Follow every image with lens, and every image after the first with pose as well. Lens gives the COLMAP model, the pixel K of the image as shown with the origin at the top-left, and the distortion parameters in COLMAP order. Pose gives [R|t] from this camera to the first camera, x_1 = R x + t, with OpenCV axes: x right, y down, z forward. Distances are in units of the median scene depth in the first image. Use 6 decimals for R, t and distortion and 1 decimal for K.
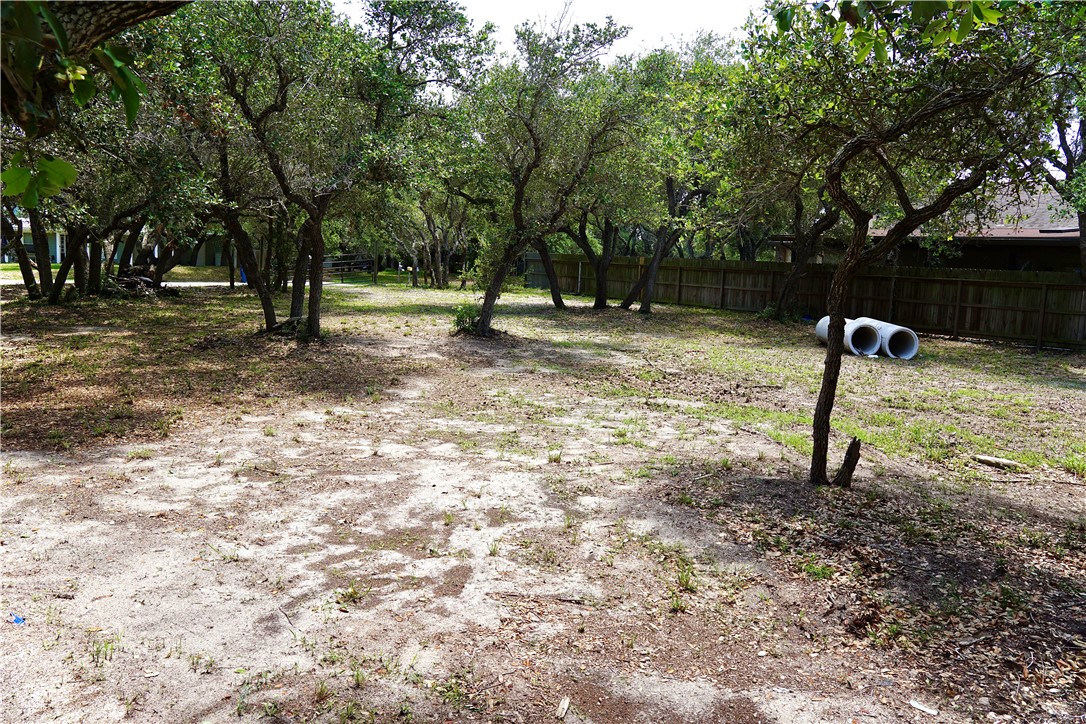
lens RADIAL K [[830.4, 0, 539.1], [0, 830.4, 364.1], [0, 0, 1]] dist [-0.117595, 0.101925]
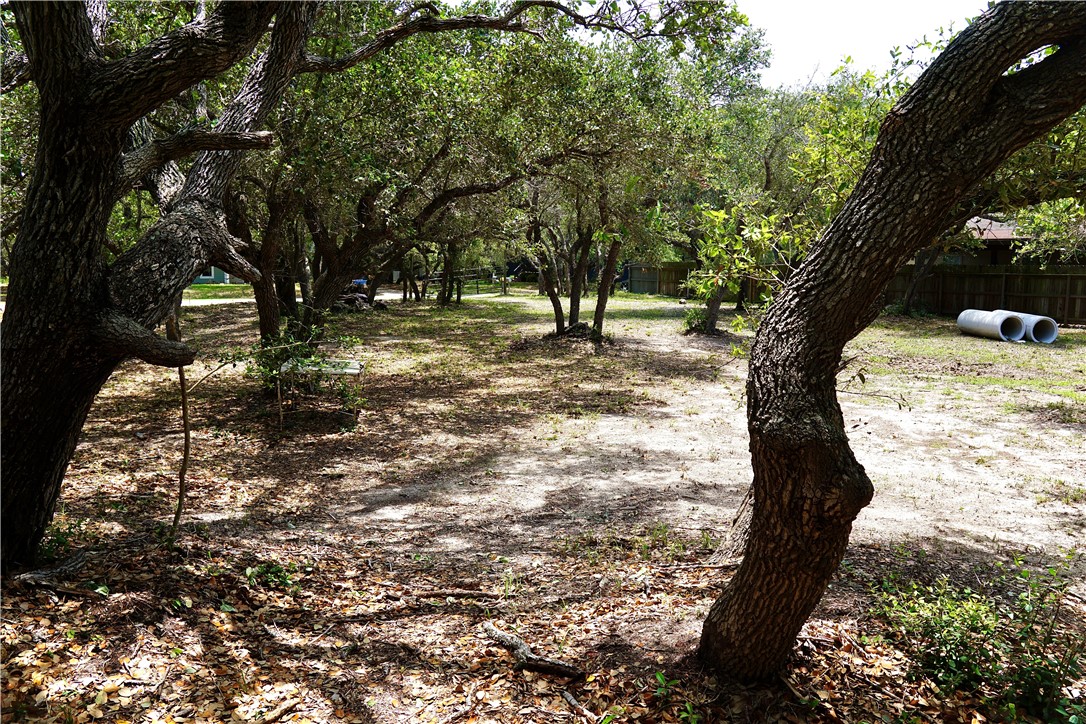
lens RADIAL K [[830.4, 0, 545.2], [0, 830.4, 360.7], [0, 0, 1]] dist [-0.117595, 0.101925]
pose [[0.999377, -0.030628, -0.017522, -0.267689], [0.030448, 0.999482, -0.010466, 0.009585], [0.017833, 0.009926, 0.999792, -0.205616]]
